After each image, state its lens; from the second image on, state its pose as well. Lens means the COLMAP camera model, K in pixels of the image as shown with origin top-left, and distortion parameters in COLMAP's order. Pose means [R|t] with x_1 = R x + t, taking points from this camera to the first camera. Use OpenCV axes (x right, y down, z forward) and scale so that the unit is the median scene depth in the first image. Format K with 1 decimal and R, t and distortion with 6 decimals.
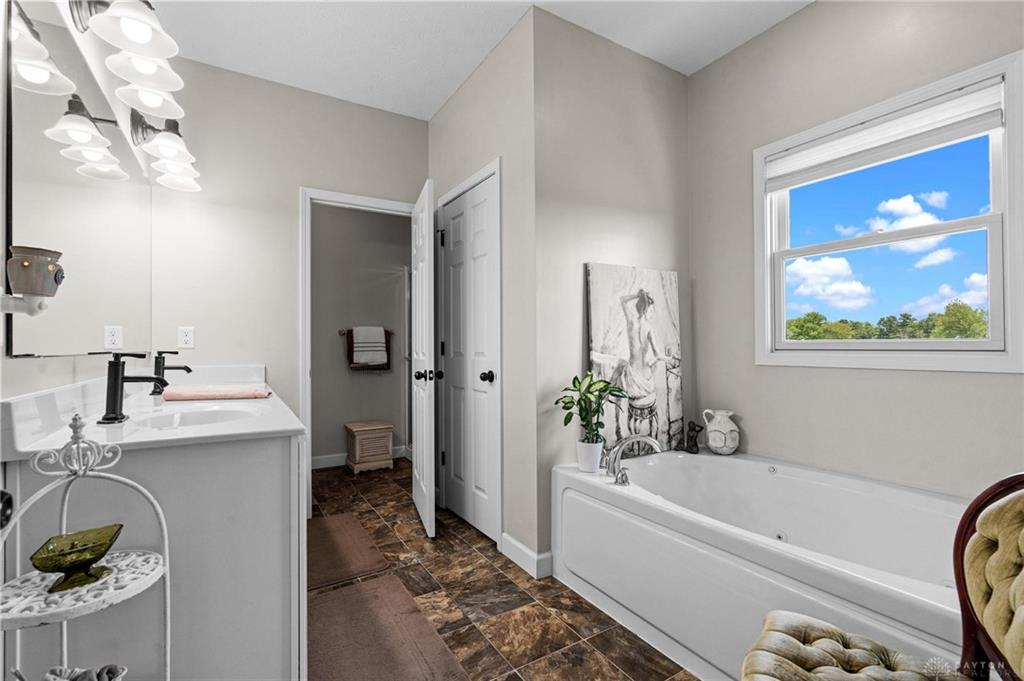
lens RADIAL K [[458.6, 0, 512.0], [0, 458.6, 340.5], [0, 0, 1]] dist [-0.002609, -0.000178]
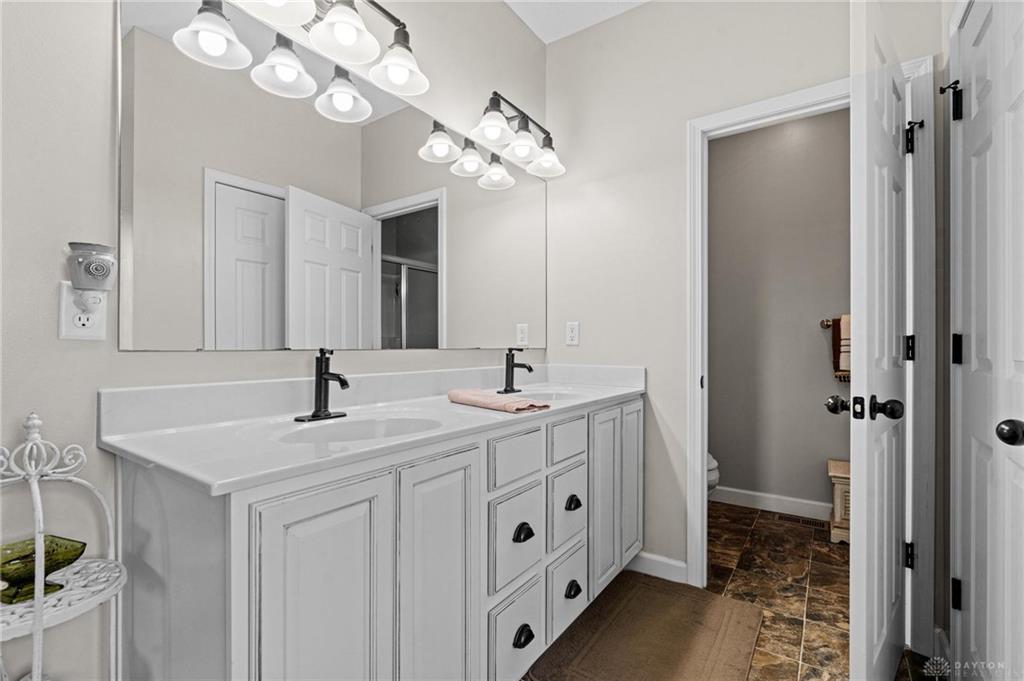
lens RADIAL K [[464.7, 0, 514.9], [0, 464.7, 345.9], [0, 0, 1]] dist [-0.000923, 0.000194]
pose [[0.415616, 0.006789, -0.909515, 0.084218], [0.007280, 0.999915, 0.010790, 0.006139], [0.909511, -0.011106, 0.415531, 0.424973]]
